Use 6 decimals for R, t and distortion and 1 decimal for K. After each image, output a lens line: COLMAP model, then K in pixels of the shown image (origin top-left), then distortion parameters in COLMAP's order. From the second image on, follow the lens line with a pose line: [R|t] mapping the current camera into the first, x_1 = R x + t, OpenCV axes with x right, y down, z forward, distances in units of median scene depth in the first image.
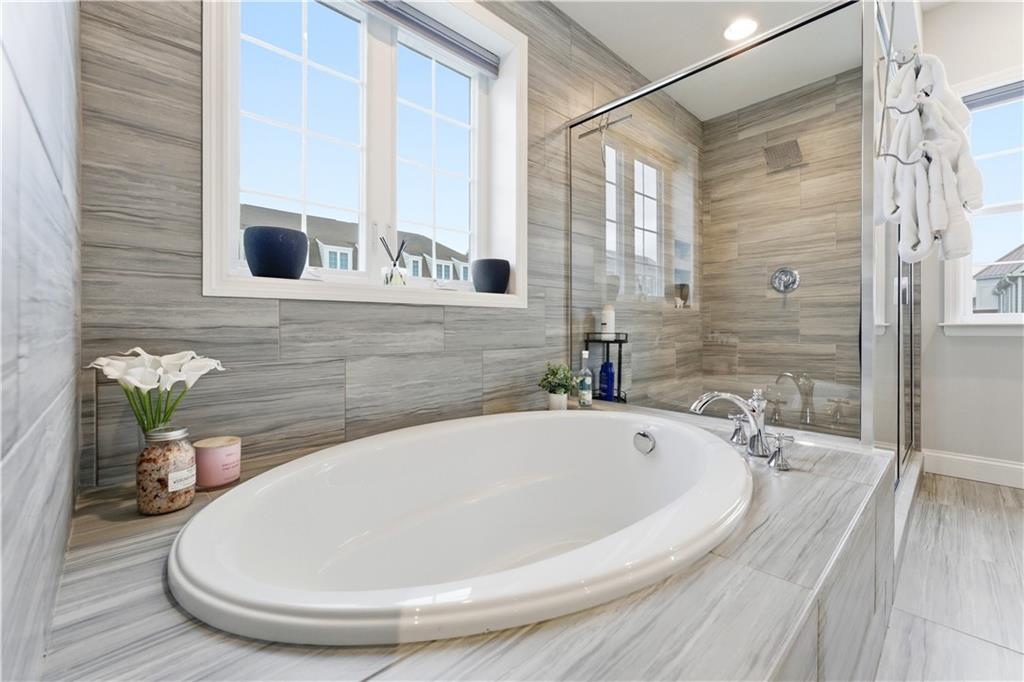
lens RADIAL K [[416.4, 0, 502.1], [0, 416.4, 339.5], [0, 0, 1]] dist [-0.002833, 0.001523]
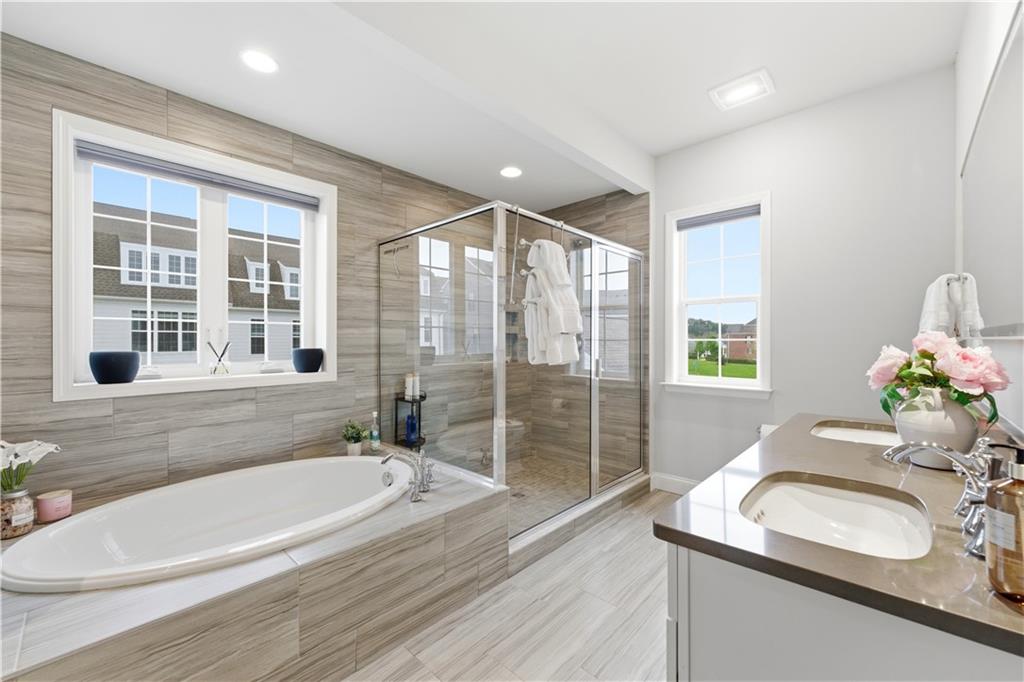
lens RADIAL K [[416.4, 0, 522.1], [0, 416.4, 347.1], [0, 0, 1]] dist [-0.002833, 0.001523]
pose [[0.998113, 0.000777, 0.061406, 0.658933], [-0.000994, 0.999993, 0.003508, -0.214112], [-0.061402, -0.003562, 0.998107, -0.479052]]
